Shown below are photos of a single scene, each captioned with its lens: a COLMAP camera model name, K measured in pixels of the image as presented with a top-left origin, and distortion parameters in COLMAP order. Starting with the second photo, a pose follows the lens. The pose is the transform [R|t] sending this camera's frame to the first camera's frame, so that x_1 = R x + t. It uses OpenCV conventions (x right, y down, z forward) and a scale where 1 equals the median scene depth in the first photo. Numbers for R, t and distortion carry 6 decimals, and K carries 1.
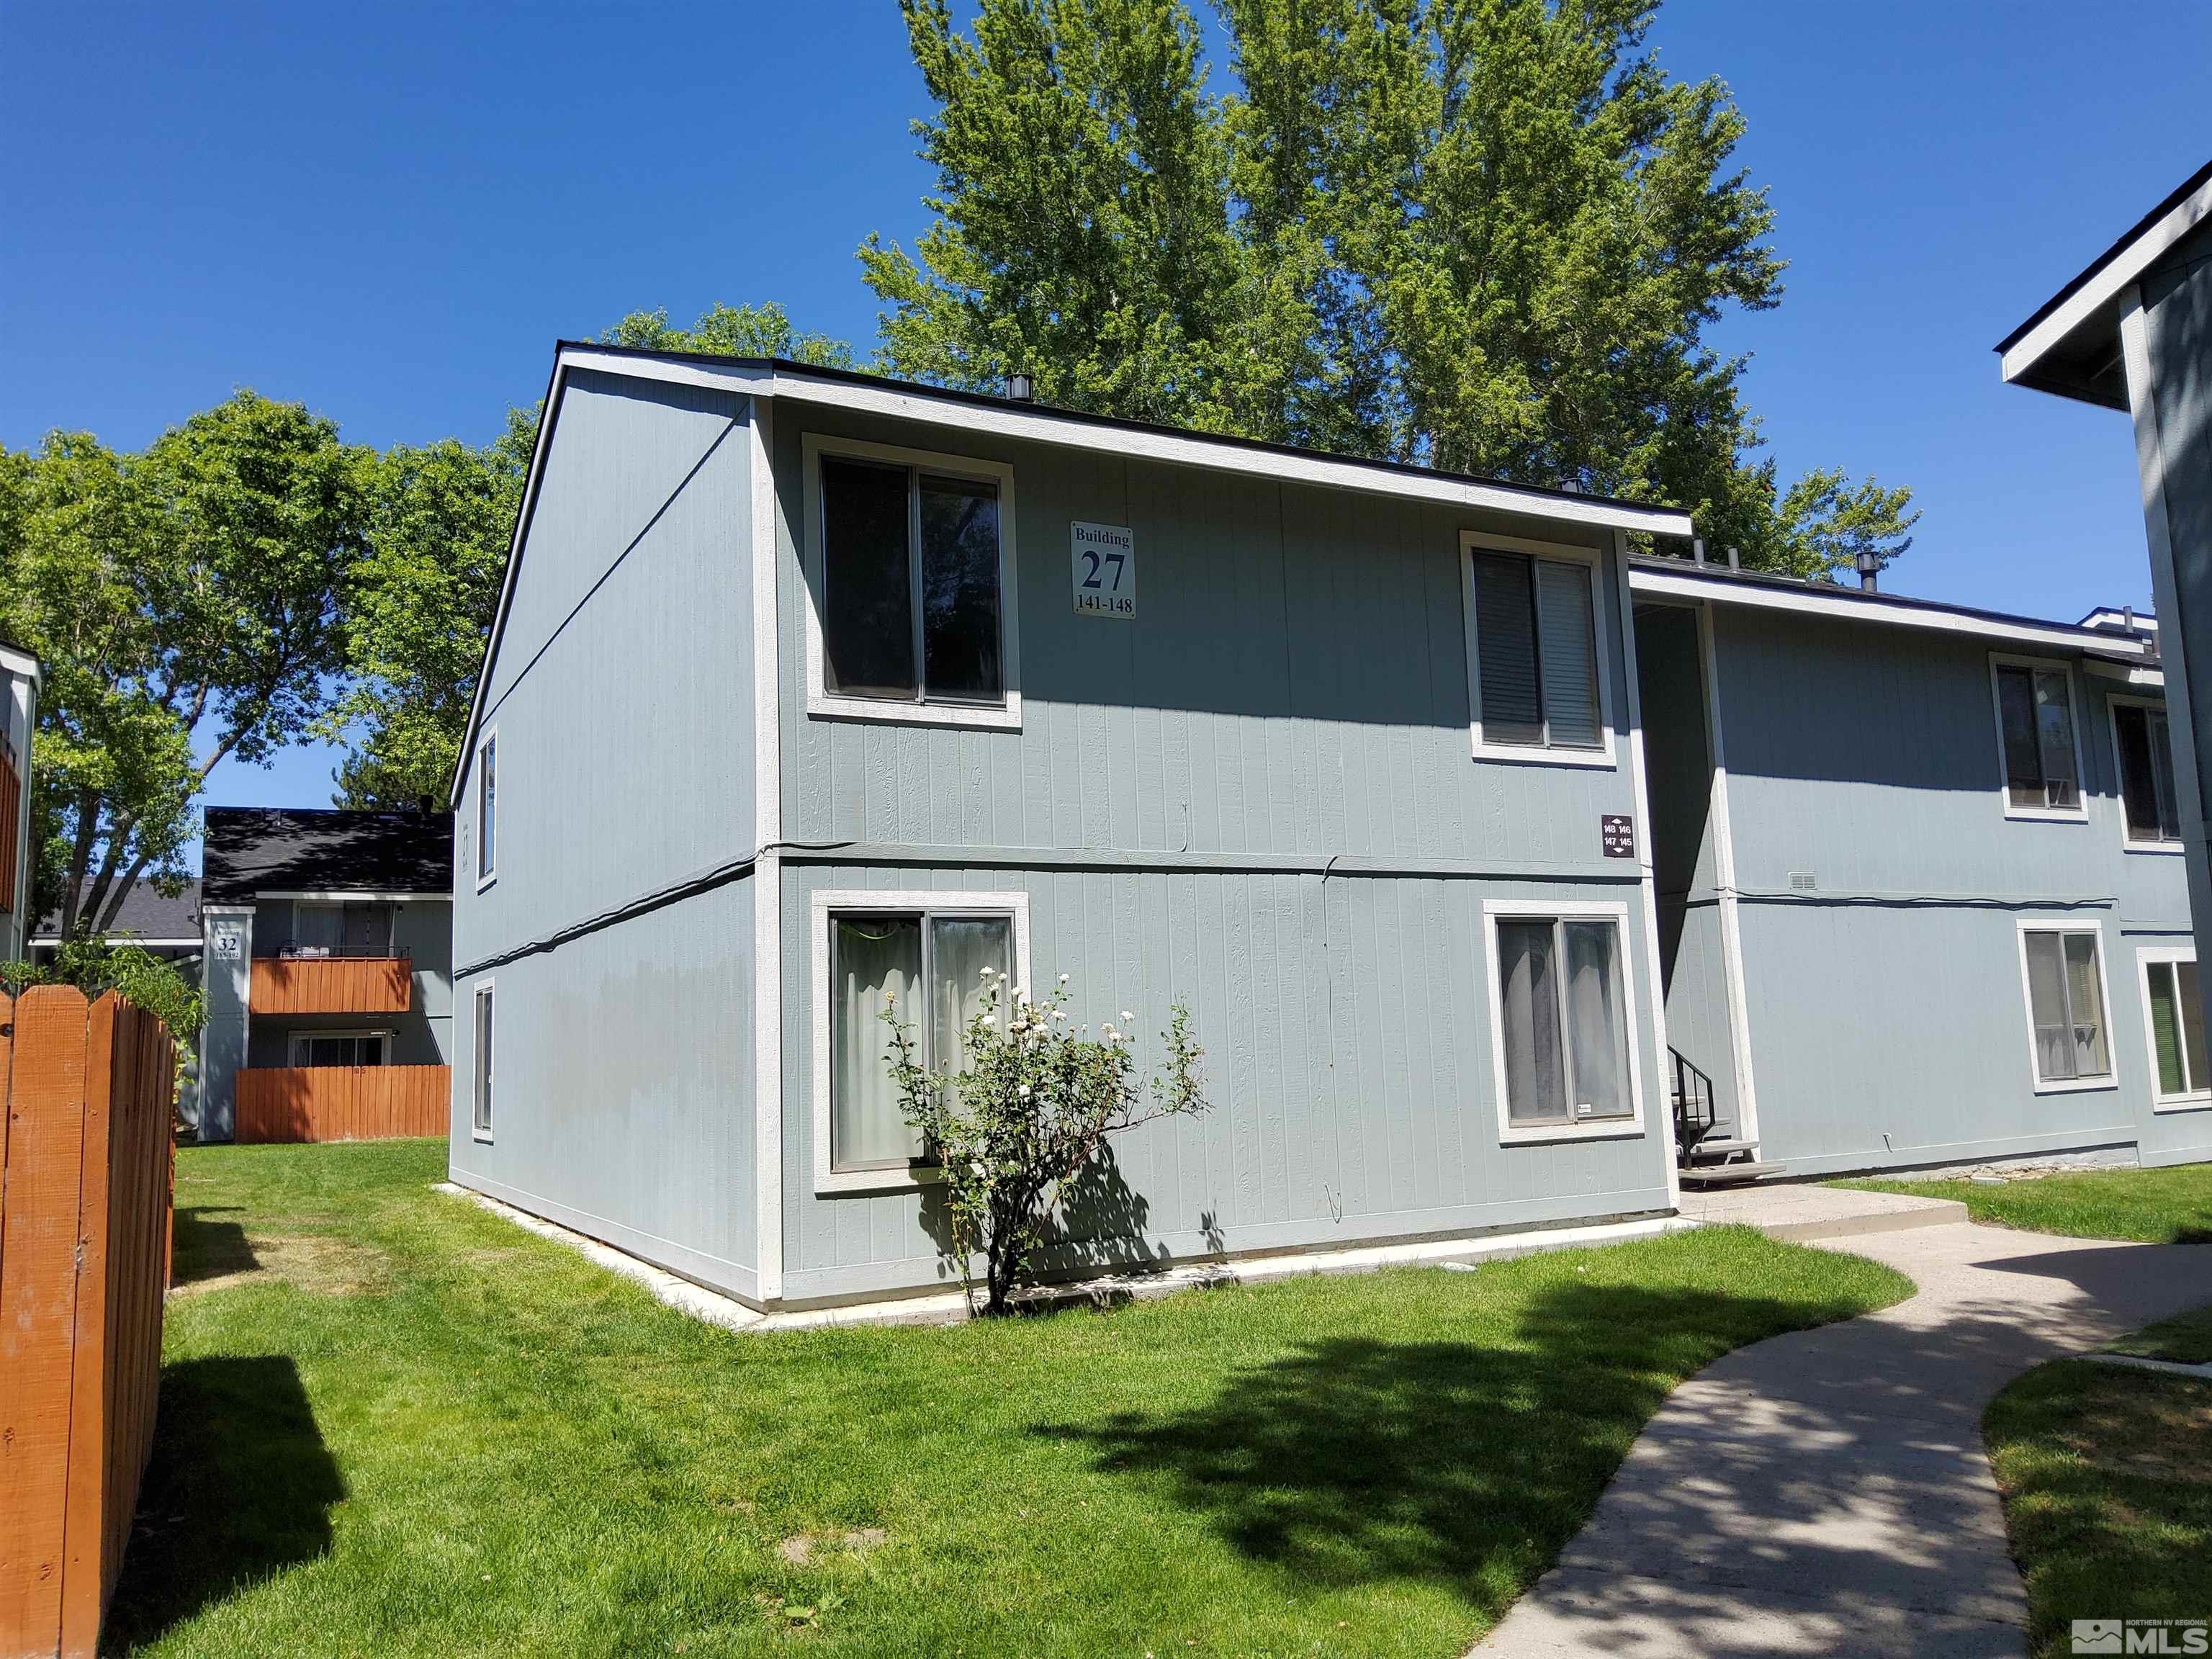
lens RADIAL K [[1677.7, 0, 1117.1], [0, 1677.7, 822.1], [0, 0, 1]] dist [-0.009032, -0.007538]
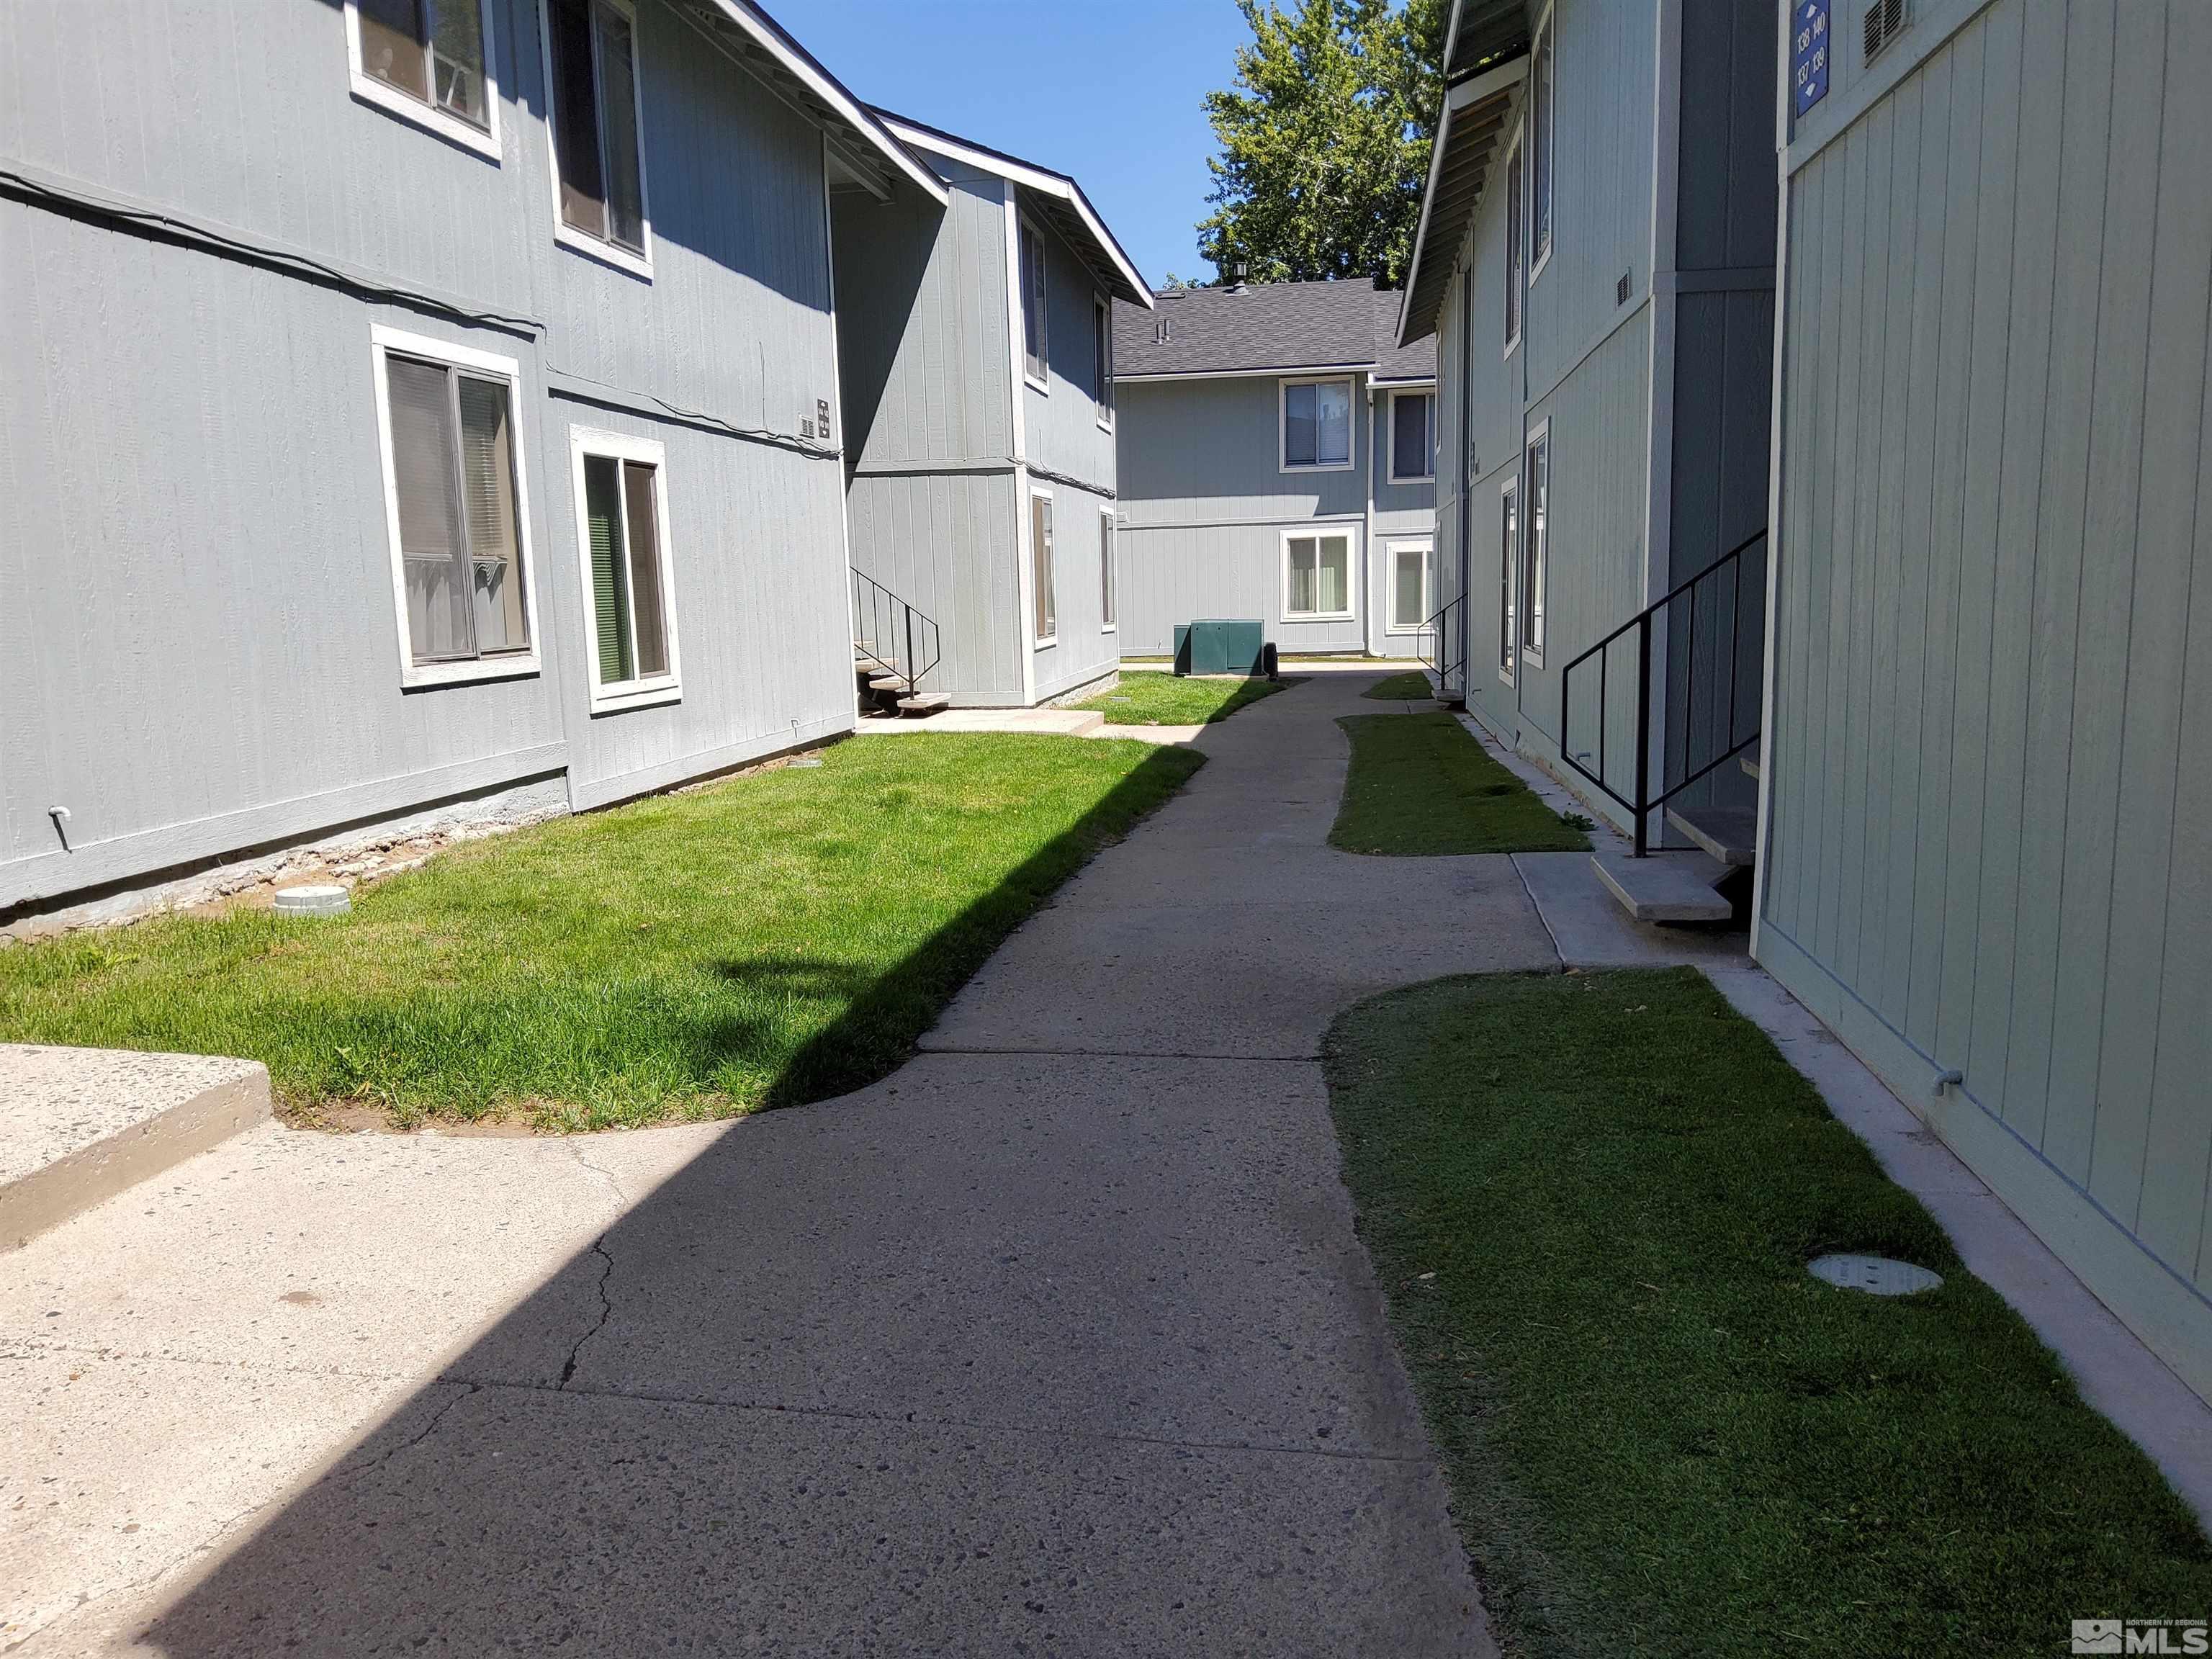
lens RADIAL K [[1677.7, 0, 1118.8], [0, 1677.7, 829.6], [0, 0, 1]] dist [-0.009032, -0.007538]
pose [[0.591686, -0.098527, 0.800125, 0.268813], [-0.101855, 0.975414, 0.195433, 0.082886], [-0.799708, -0.197131, 0.567103, 0.530367]]
